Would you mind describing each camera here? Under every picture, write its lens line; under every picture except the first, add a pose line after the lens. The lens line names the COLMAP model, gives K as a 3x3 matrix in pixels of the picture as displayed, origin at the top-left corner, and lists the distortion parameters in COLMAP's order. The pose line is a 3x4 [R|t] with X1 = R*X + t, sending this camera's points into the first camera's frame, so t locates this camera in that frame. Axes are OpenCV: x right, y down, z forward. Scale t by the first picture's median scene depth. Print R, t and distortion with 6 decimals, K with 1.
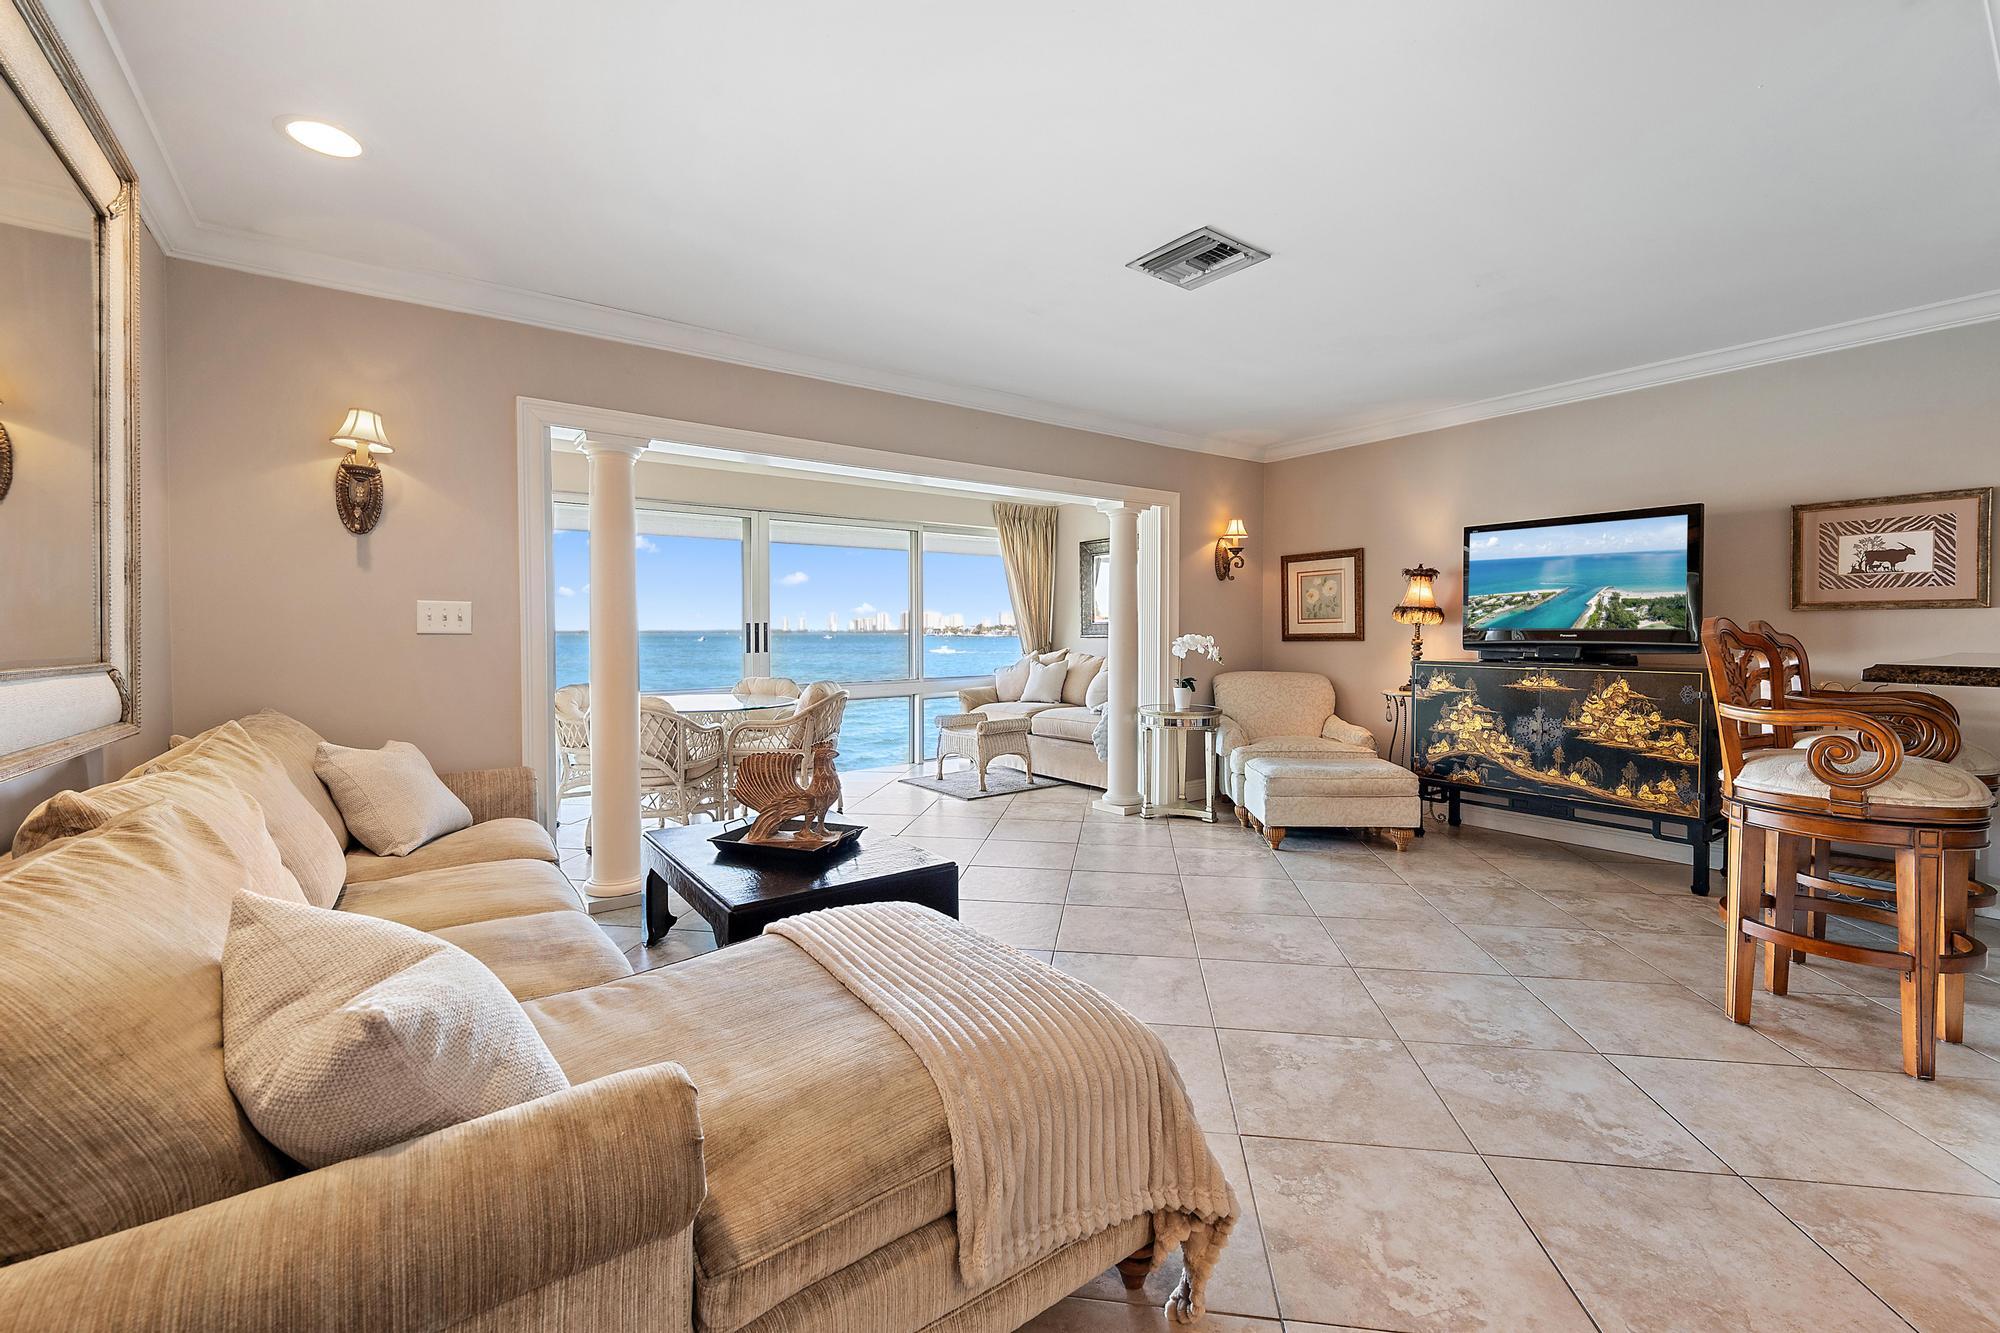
lens RADIAL K [[819.4, 0, 998.1], [0, 819.4, 647.7], [0, 0, 1]] dist [-0.001043, -0.000079]
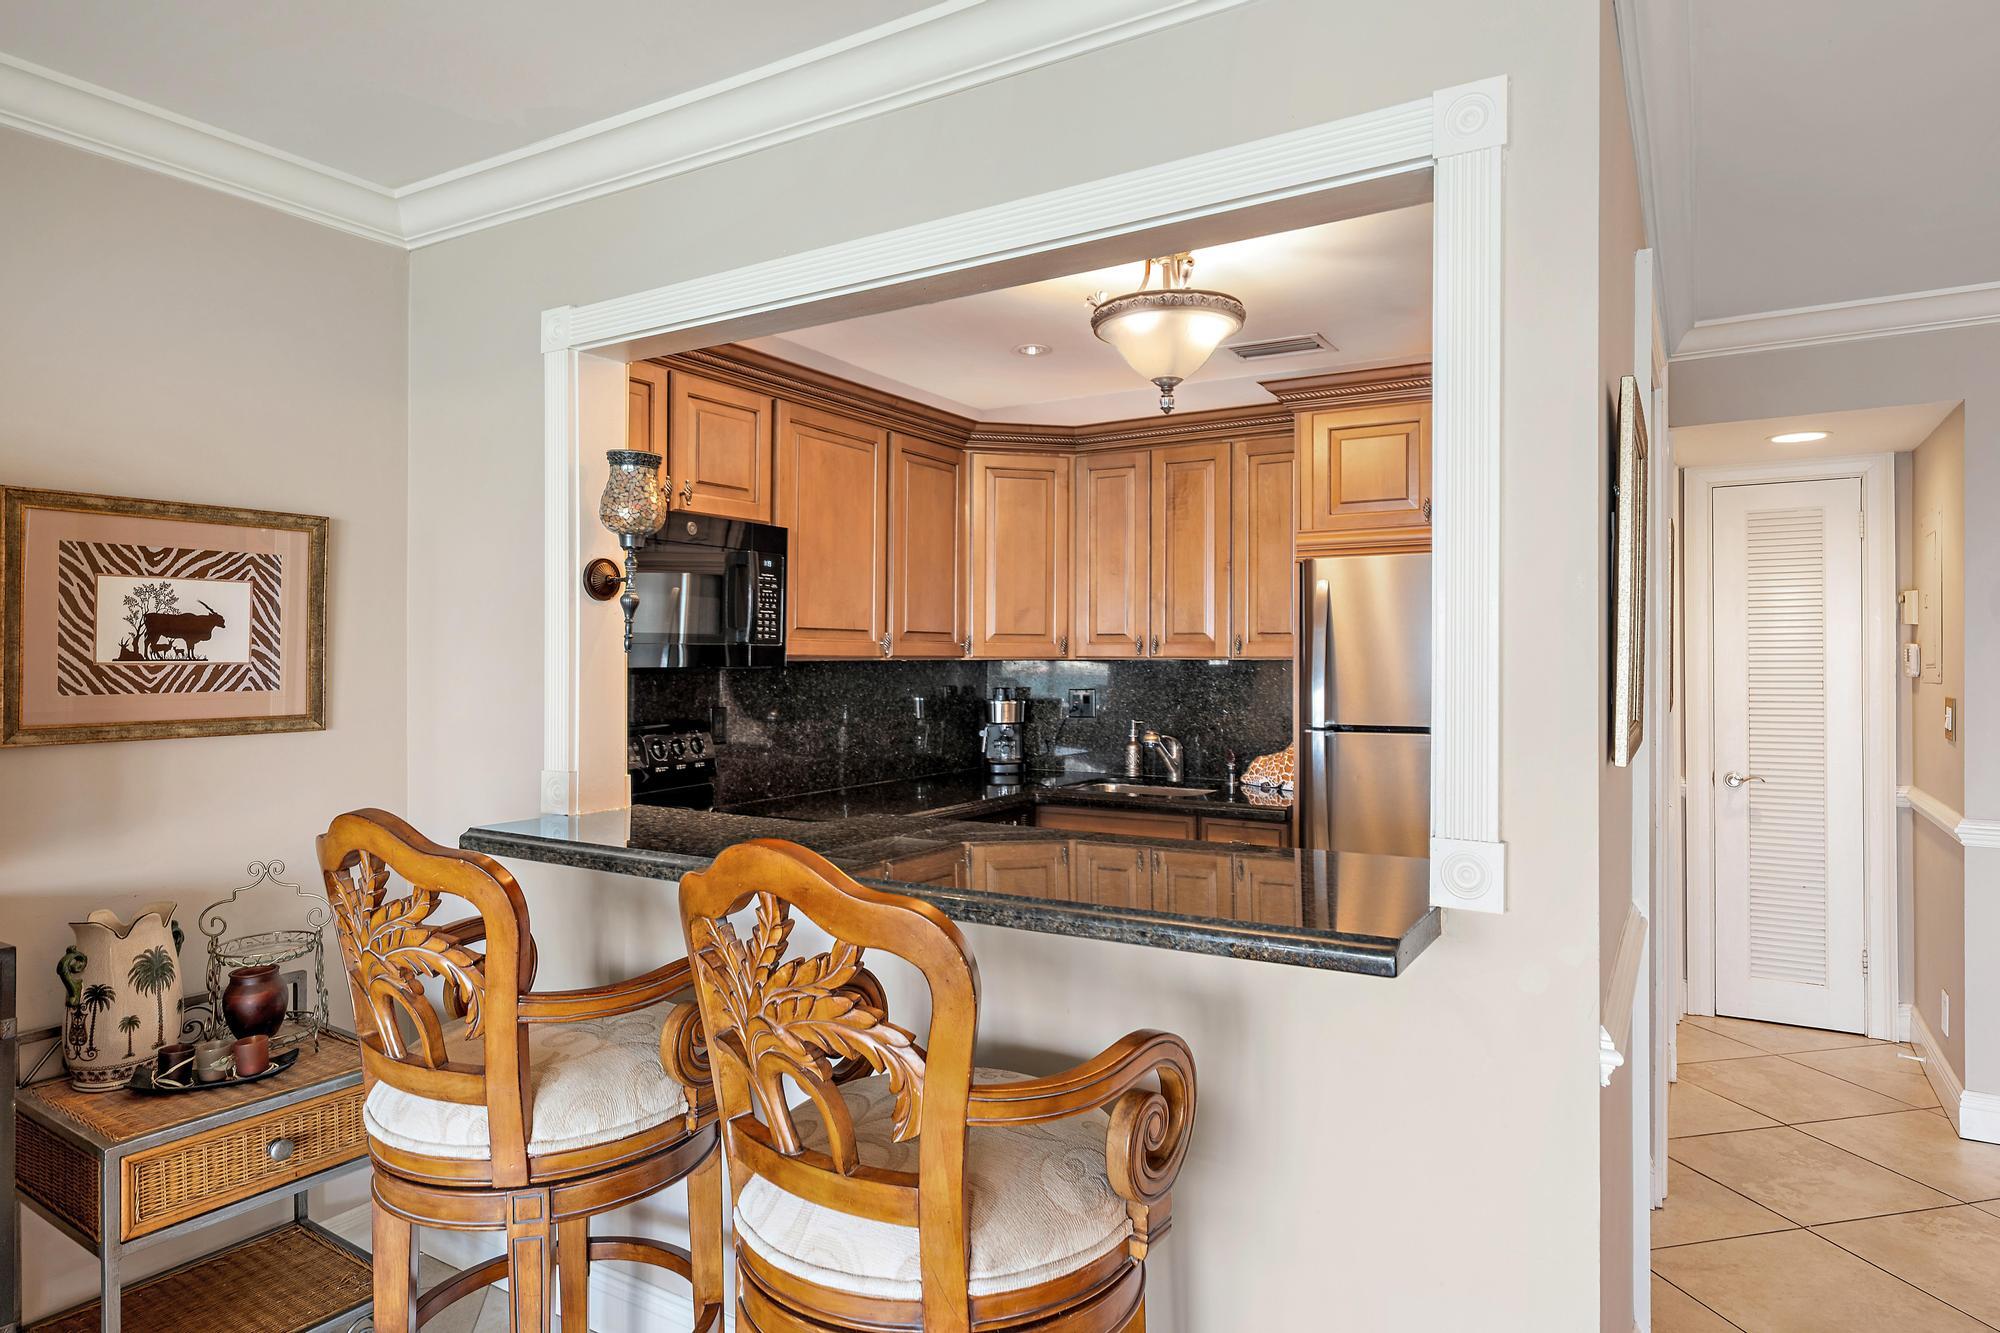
lens RADIAL K [[1160.6, 0, 999.9], [0, 1160.6, 654.2], [0, 0, 1]] dist [0.001679, -0.000435]
pose [[-0.374372, 0.004342, 0.927268, 0.195041], [0.022039, 0.999748, 0.004216, -0.062162], [-0.927017, 0.022015, -0.374374, 0.569769]]
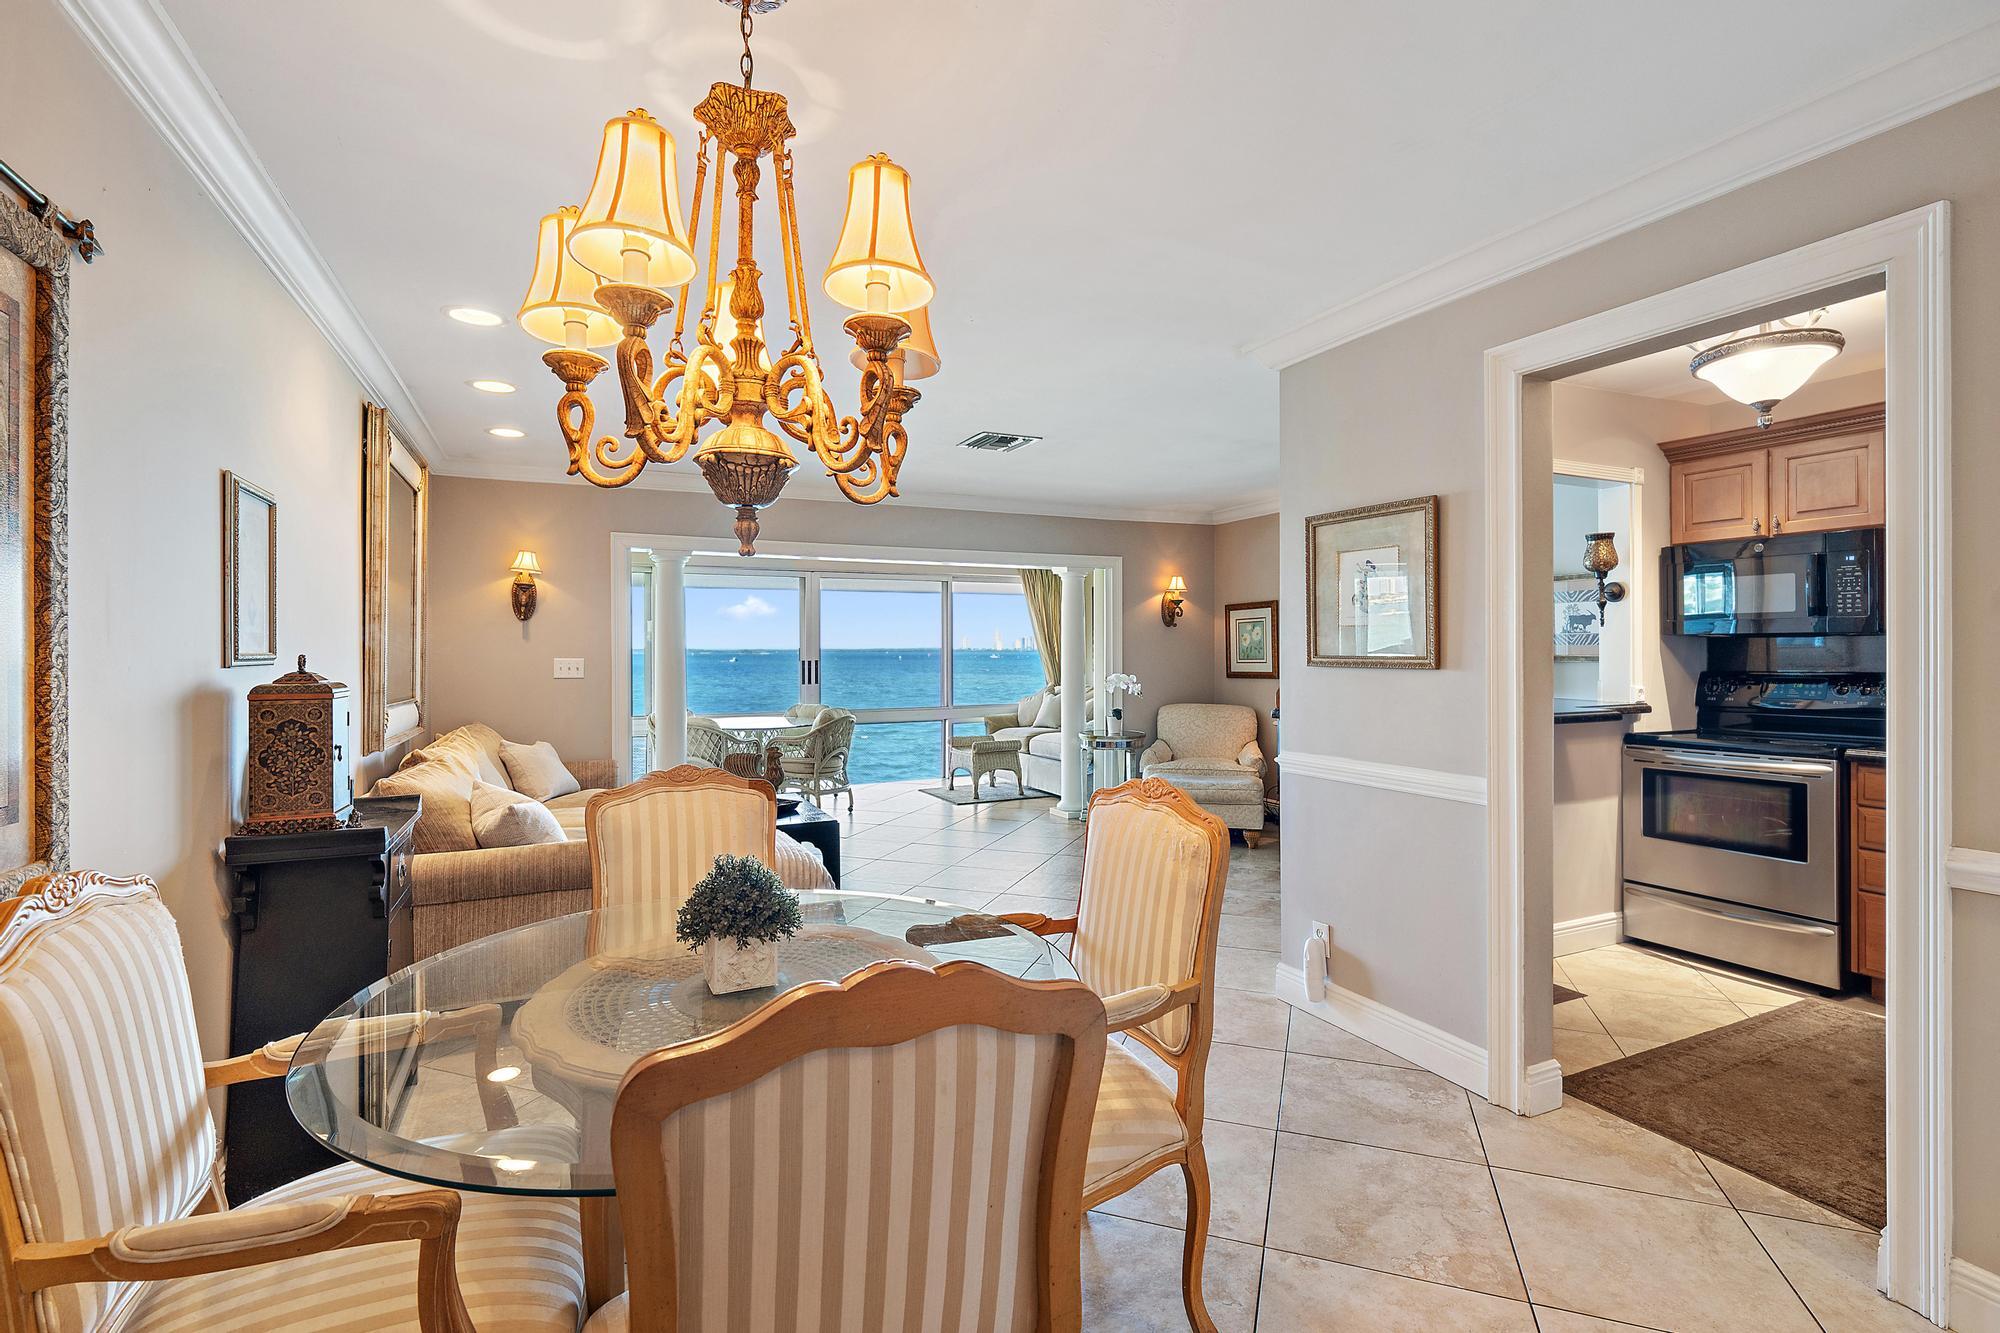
lens RADIAL K [[912.1, 0, 1000.1], [0, 912.1, 653.4], [0, 0, 1]] dist [0.002848, 0.000478]
pose [[0.980449, -0.000253, -0.196771, 0.337877], [-0.002958, 0.999867, -0.016026, -0.024689], [0.196749, 0.016295, 0.980318, -0.398588]]
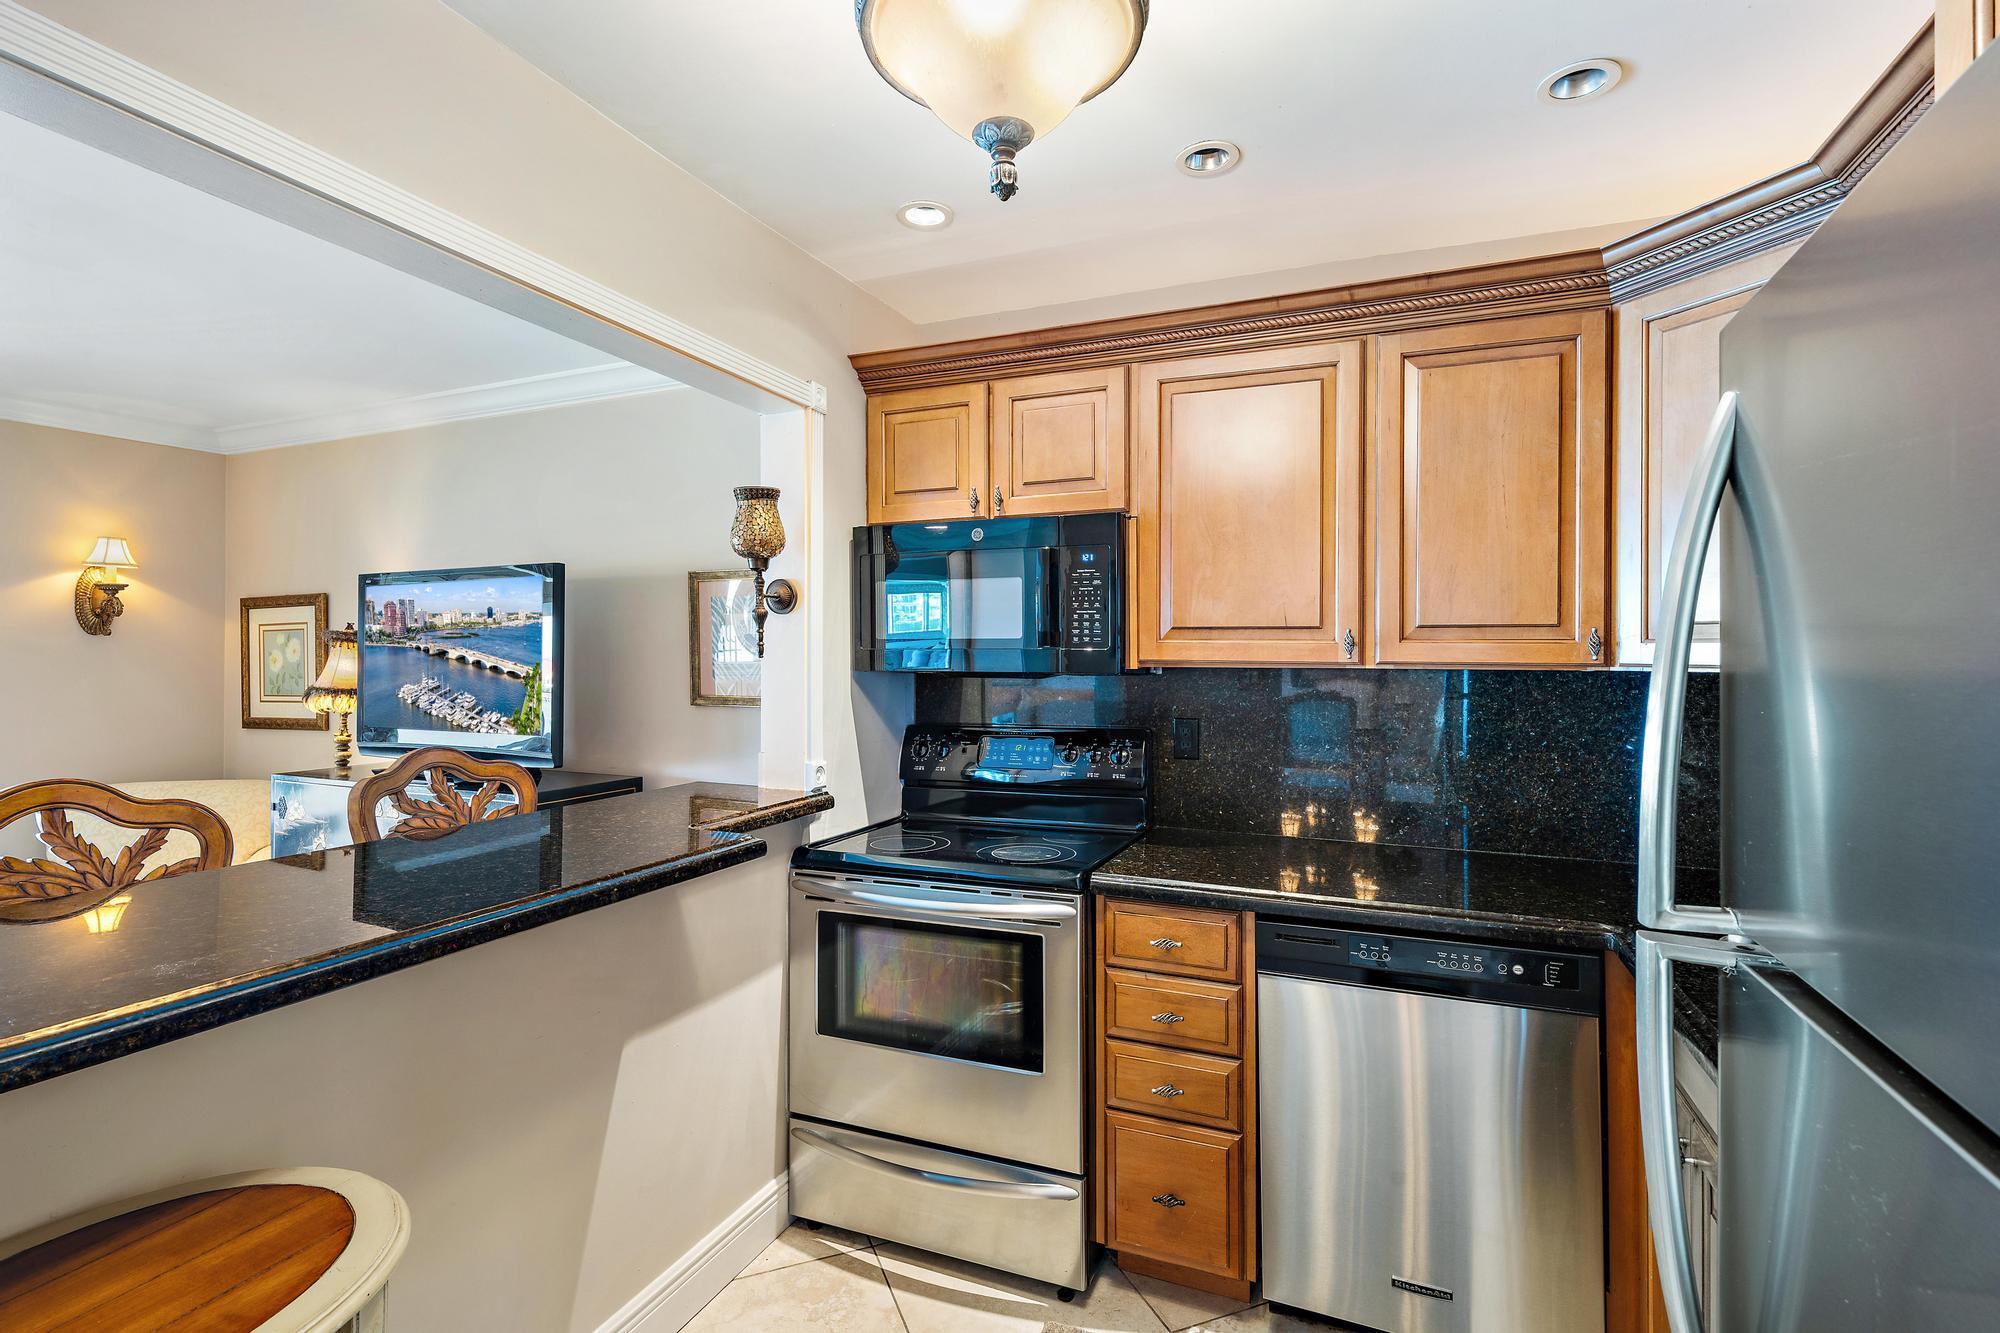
lens RADIAL K [[912.1, 0, 1000.1], [0, 912.1, 653.4], [0, 0, 1]] dist [0.002848, 0.000478]
pose [[0.859572, 0.006580, 0.510973, 0.582723], [0.006466, 0.999697, -0.023749, -0.054665], [-0.510975, 0.023718, 0.859269, 0.071529]]
